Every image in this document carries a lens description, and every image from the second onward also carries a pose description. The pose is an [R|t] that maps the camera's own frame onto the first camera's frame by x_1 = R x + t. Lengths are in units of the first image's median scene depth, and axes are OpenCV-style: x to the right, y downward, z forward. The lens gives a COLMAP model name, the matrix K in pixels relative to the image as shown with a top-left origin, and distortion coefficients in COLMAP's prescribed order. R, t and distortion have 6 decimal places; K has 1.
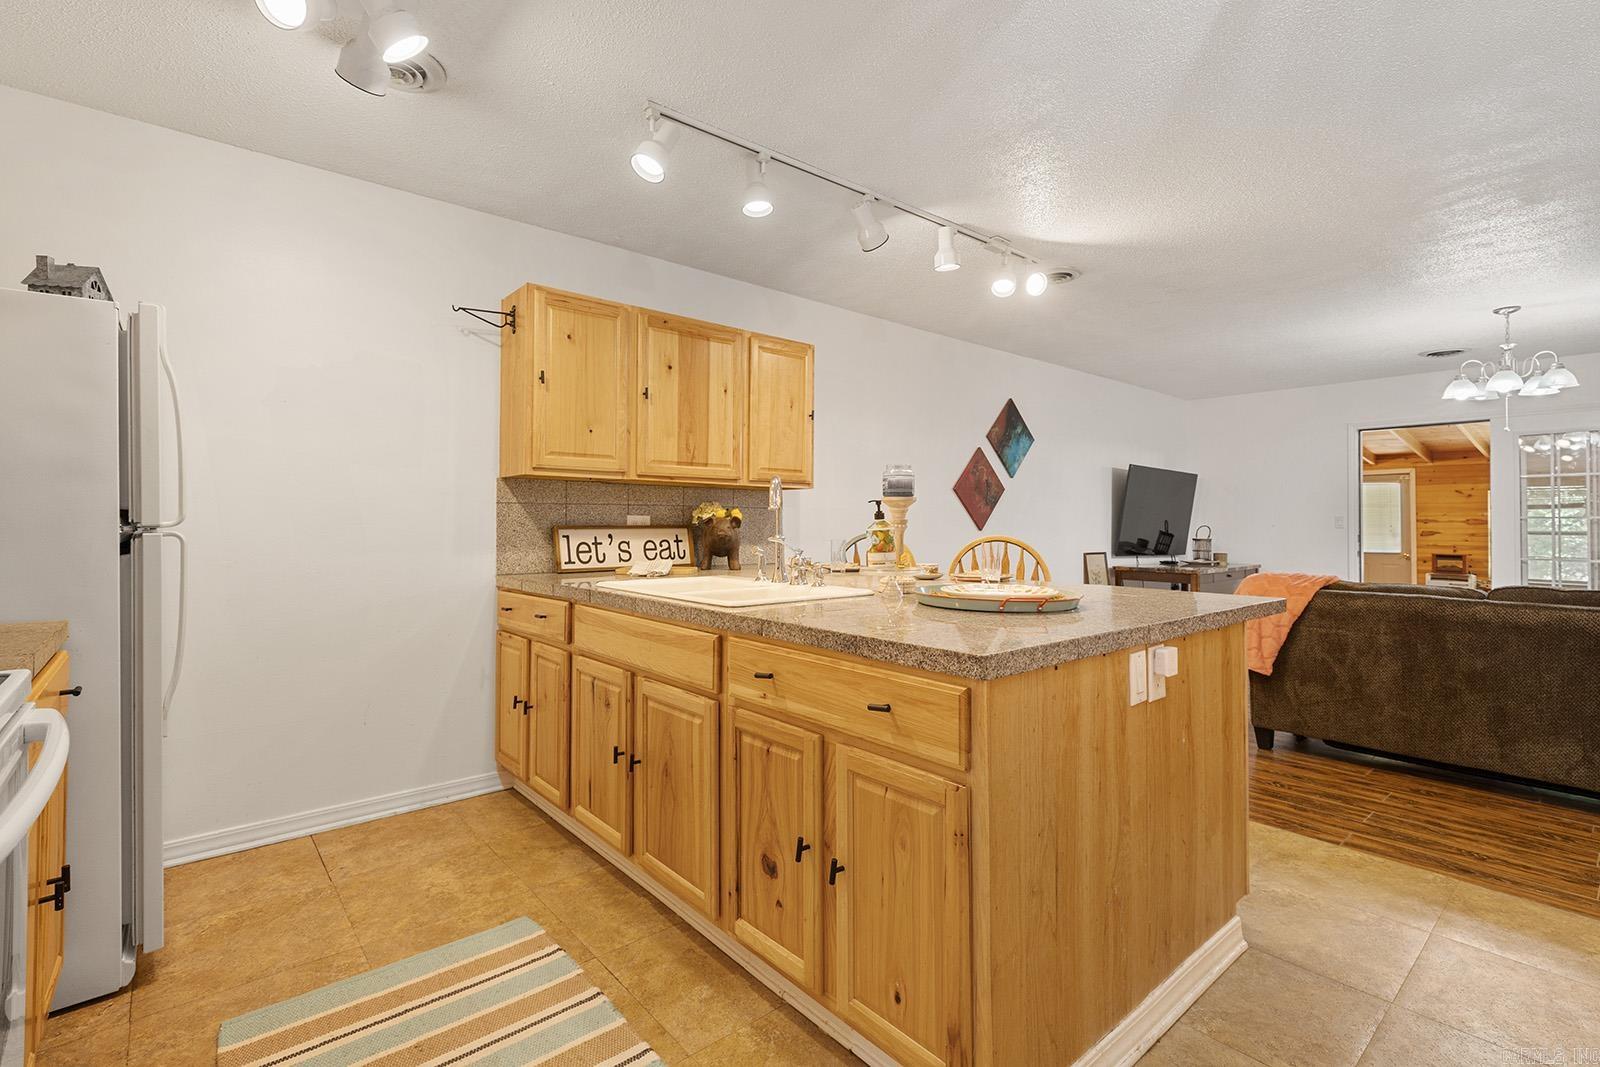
lens RADIAL K [[734.5, 0, 793.1], [0, 734.5, 510.0], [0, 0, 1]] dist [0.001650, -0.000186]
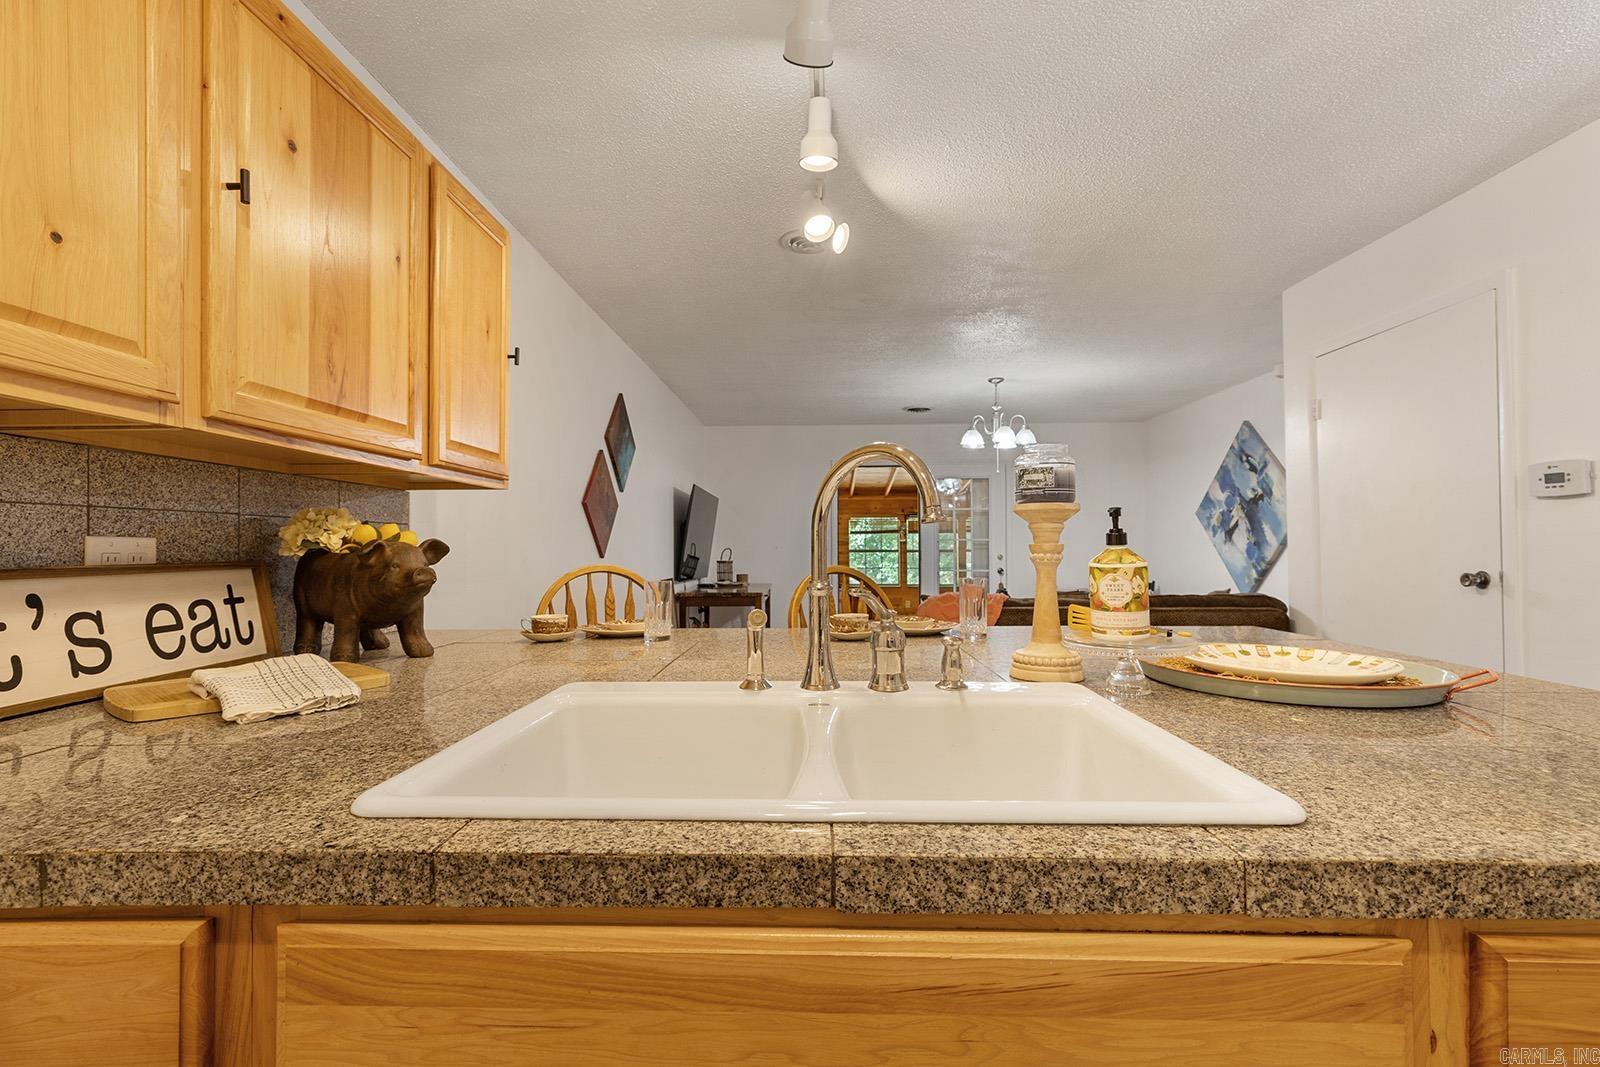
lens RADIAL K [[712.9, 0, 801.0], [0, 712.9, 538.3], [0, 0, 1]] dist [0.003082, 0.000175]
pose [[0.664292, 0.000404, 0.747473, -0.257703], [-0.005472, 0.999976, 0.004322, 0.004759], [-0.747454, -0.006962, 0.664278, 0.534494]]
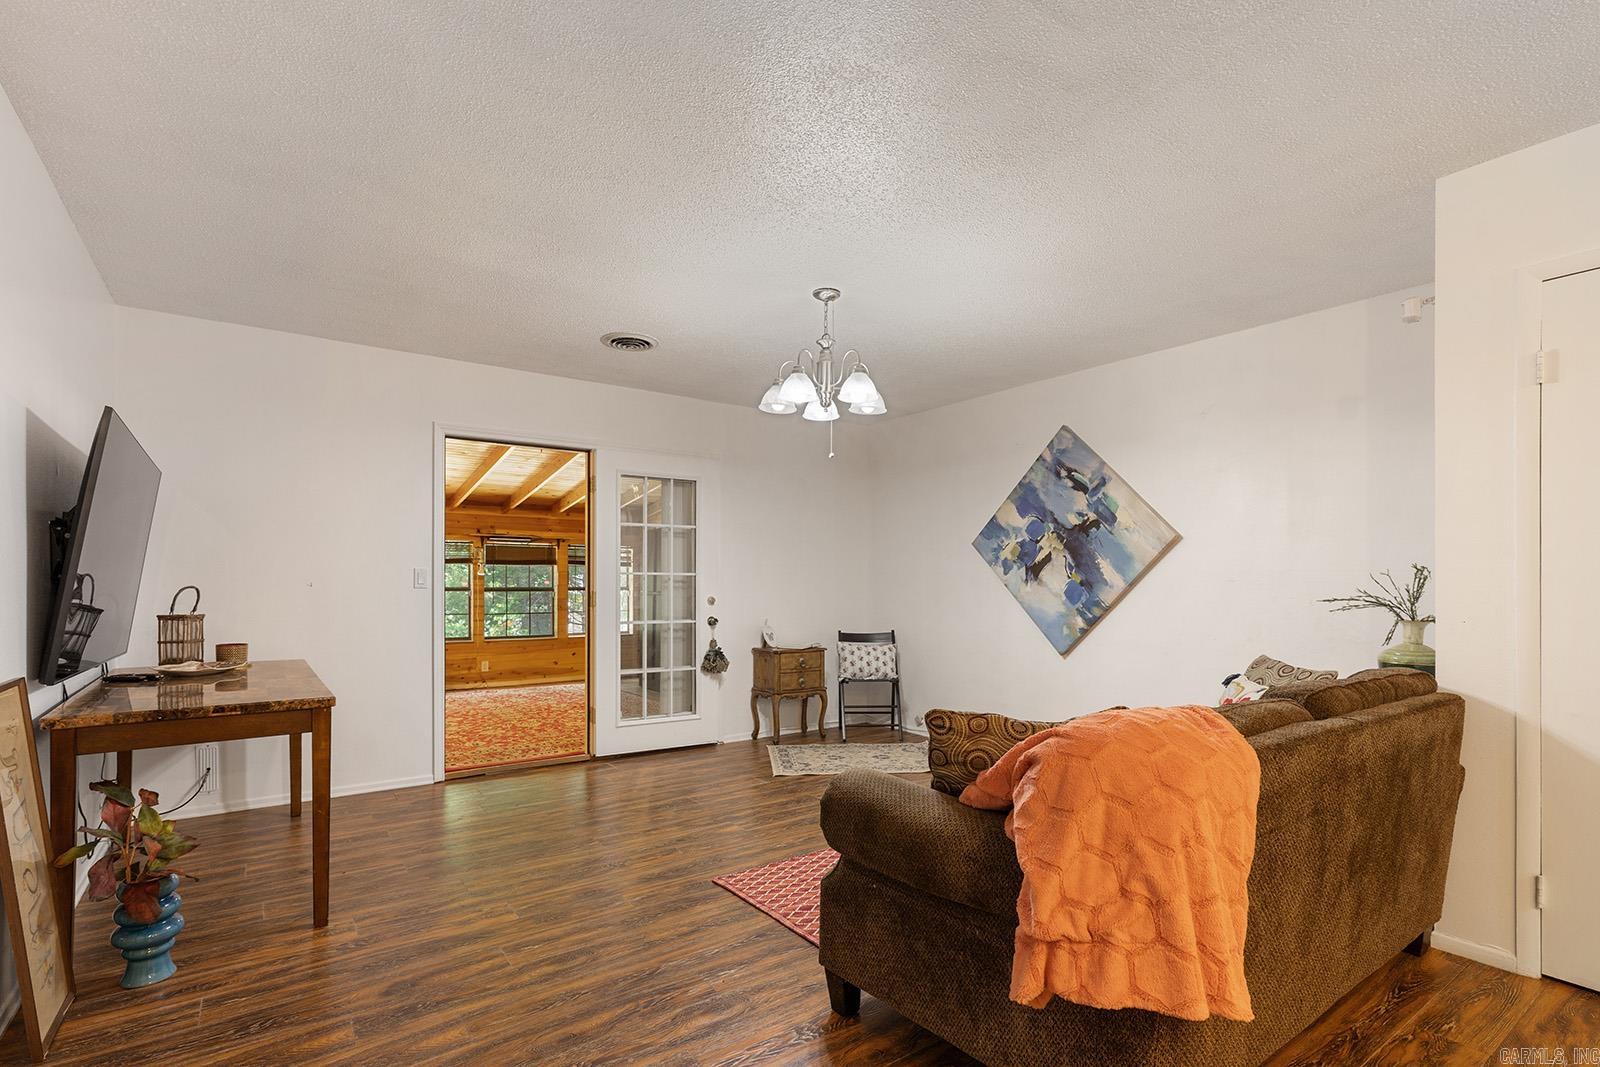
lens RADIAL K [[753.9, 0, 787.8], [0, 753.9, 584.2], [0, 0, 1]] dist [0.003276, 0.000340]
pose [[0.088542, -0.008577, 0.996036, 0.263099], [-0.019862, 0.999749, 0.010375, 0.015762], [-0.995874, -0.020701, 0.088349, 1.233771]]
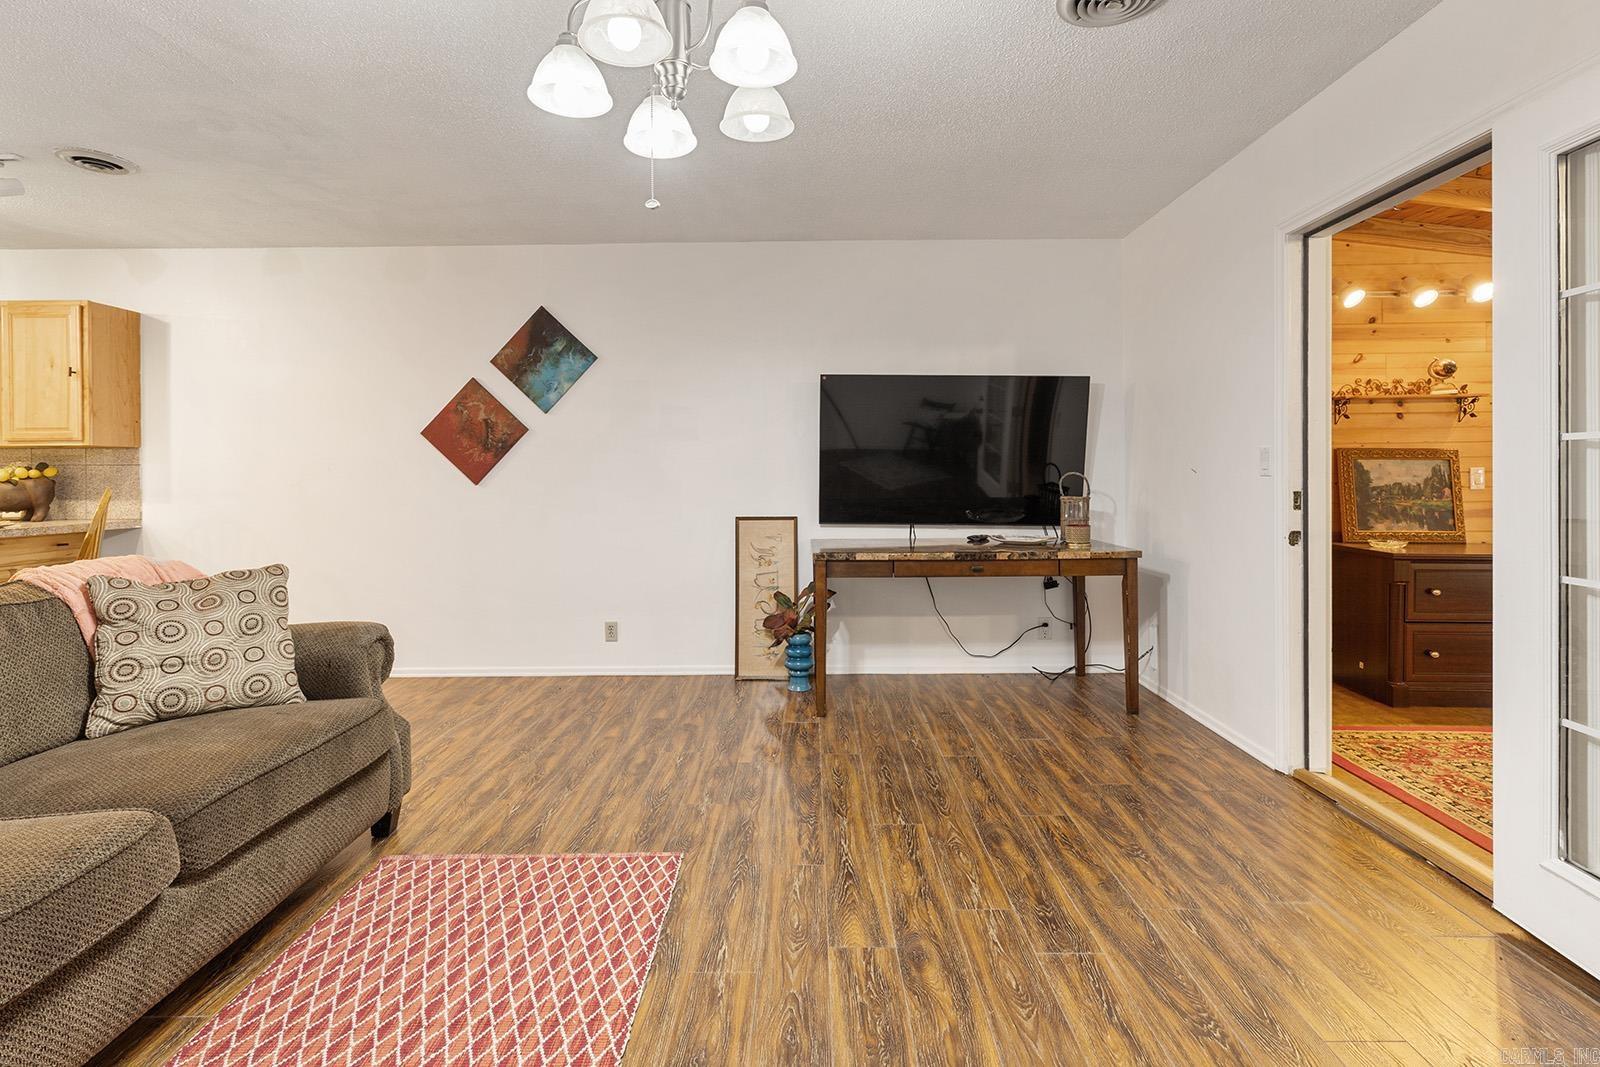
lens RADIAL K [[740.2, 0, 803.6], [0, 740.2, 473.9], [0, 0, 1]] dist [0.002201, 0.000402]
pose [[0.759001, -0.009834, -0.651015, 1.595480], [0.024358, 0.999615, 0.013299, 0.022471], [0.650633, -0.025951, 0.758949, 0.975172]]
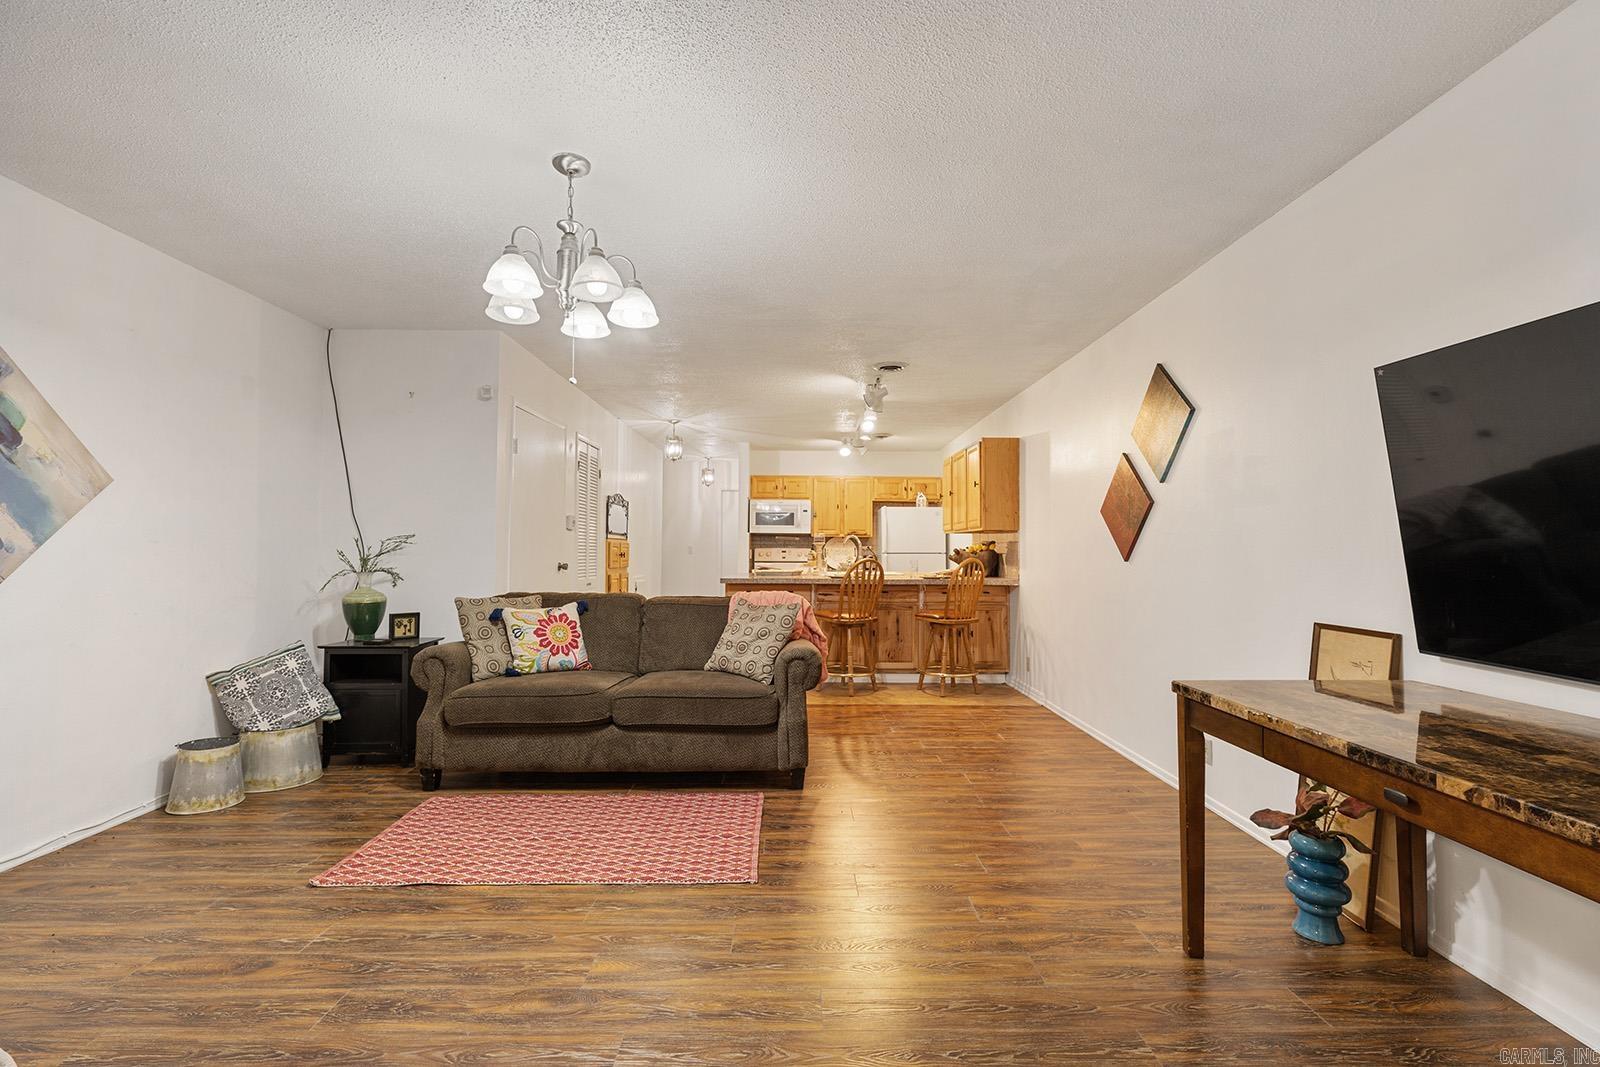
lens RADIAL K [[719.2, 0, 802.0], [0, 719.2, 529.6], [0, 0, 1]] dist [-0.000982, -0.000402]
pose [[-0.637878, -0.029602, -0.769569, 1.626401], [0.007173, 0.998989, -0.044372, 0.040031], [0.770104, -0.033824, -0.637021, 1.887442]]
